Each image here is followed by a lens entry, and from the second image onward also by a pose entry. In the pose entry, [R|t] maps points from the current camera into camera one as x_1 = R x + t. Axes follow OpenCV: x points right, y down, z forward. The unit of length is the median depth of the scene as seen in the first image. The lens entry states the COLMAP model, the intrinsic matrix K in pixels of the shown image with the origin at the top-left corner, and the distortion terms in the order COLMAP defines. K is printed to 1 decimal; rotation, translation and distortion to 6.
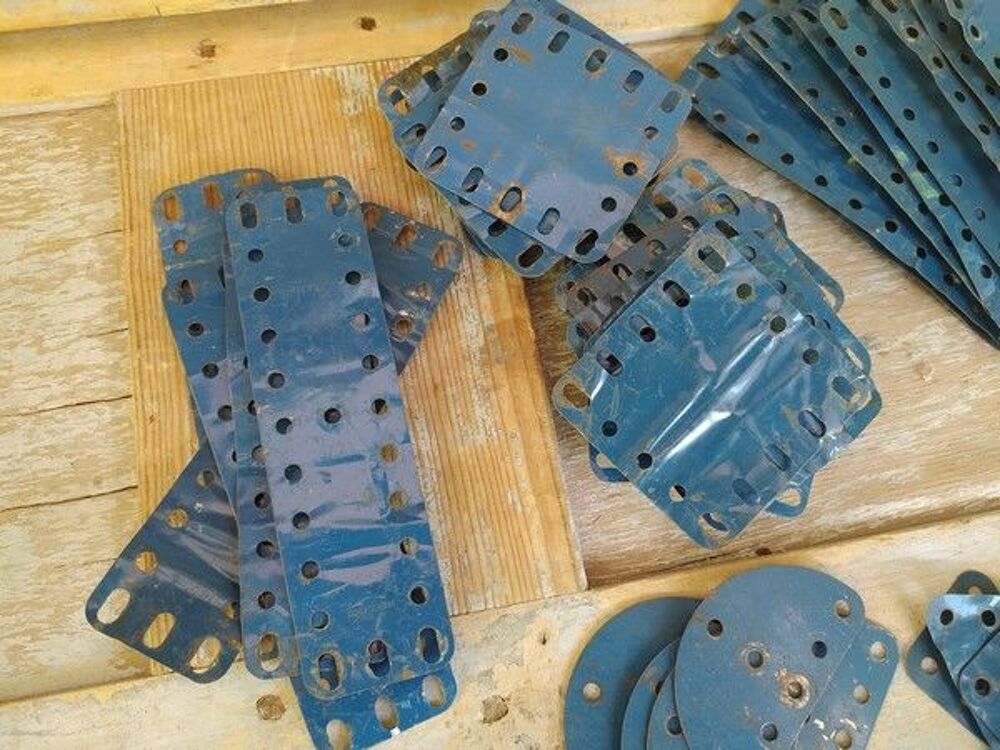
lens RADIAL K [[753.2, 0, 503.2], [0, 753.2, 378.2], [0, 0, 1]] dist [0.066323, -0.098266]
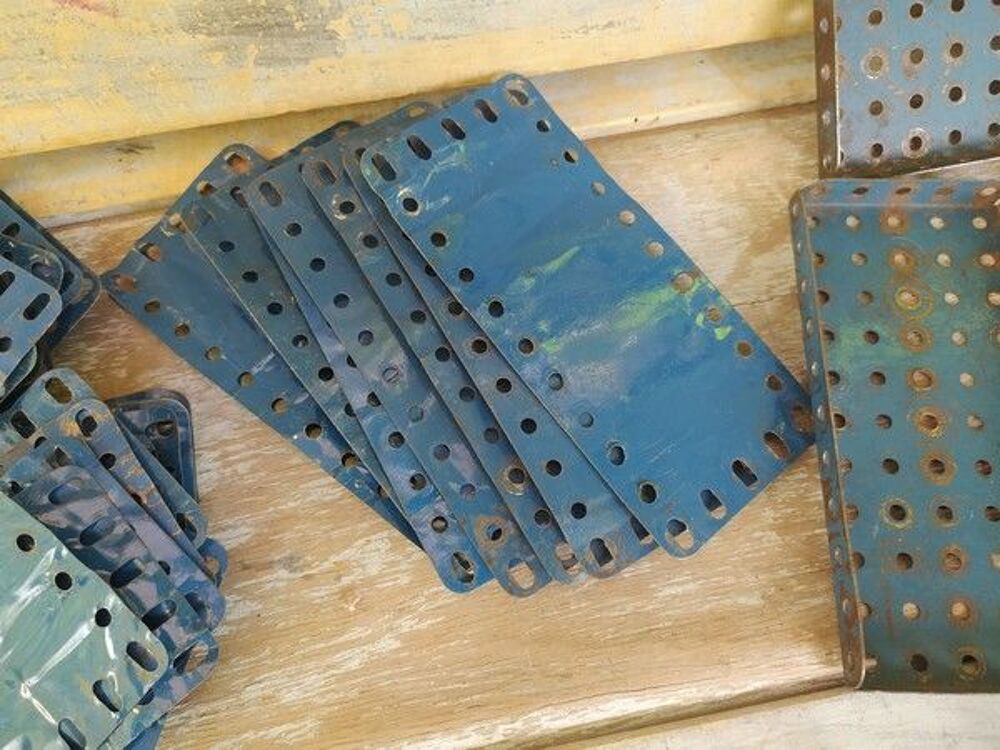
lens RADIAL K [[760.0, 0, 496.1], [0, 760.0, 373.9], [0, 0, 1]] dist [0.040698, -0.086304]
pose [[0.996798, -0.023457, -0.076447, 0.895189], [0.019724, 0.998593, -0.049232, -0.246887], [0.077494, 0.047566, 0.995857, 0.157147]]
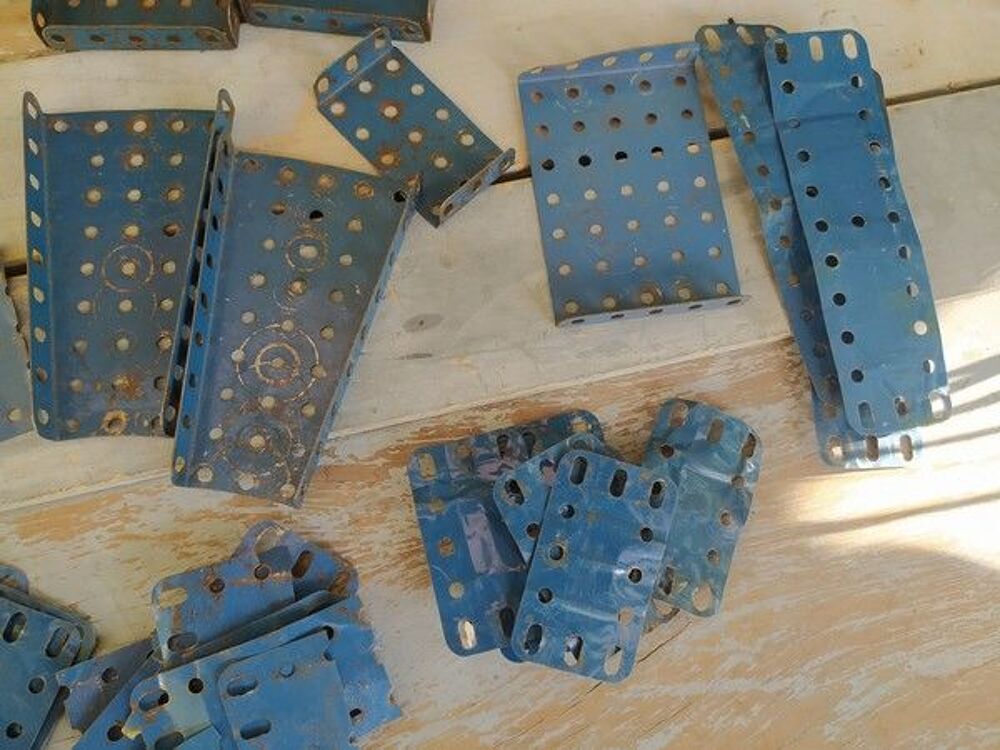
lens RADIAL K [[761.9, 0, 500.0], [0, 761.9, 375.0], [0, 0, 1]] dist [0.054422, -0.095712]
pose [[0.999050, -0.043233, -0.005542, 1.956639], [0.043504, 0.996906, 0.065465, 0.574893], [0.002694, -0.065644, 0.997839, -0.167137]]
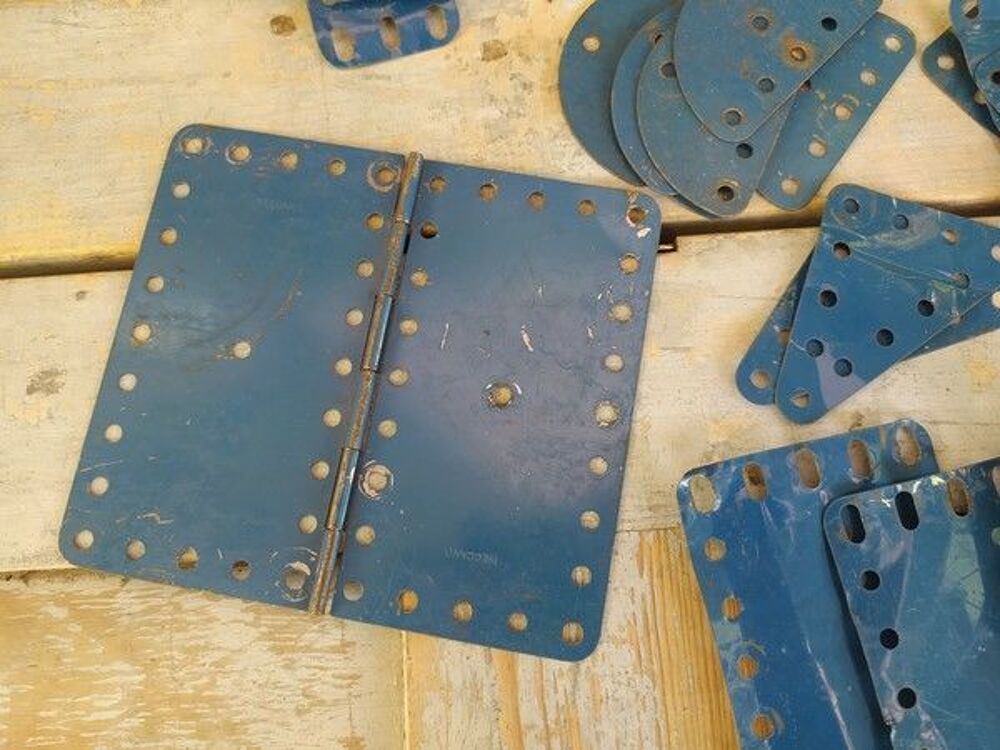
lens RADIAL K [[791.1, 0, 500.0], [0, 791.1, 375.0], [0, 0, 1]] dist [0.057594, -0.110673]
pose [[0.988873, 0.106733, -0.103622, 0.145931], [-0.099981, 0.992642, 0.068308, 0.752078], [0.110151, -0.057188, 0.992268, -0.082082]]
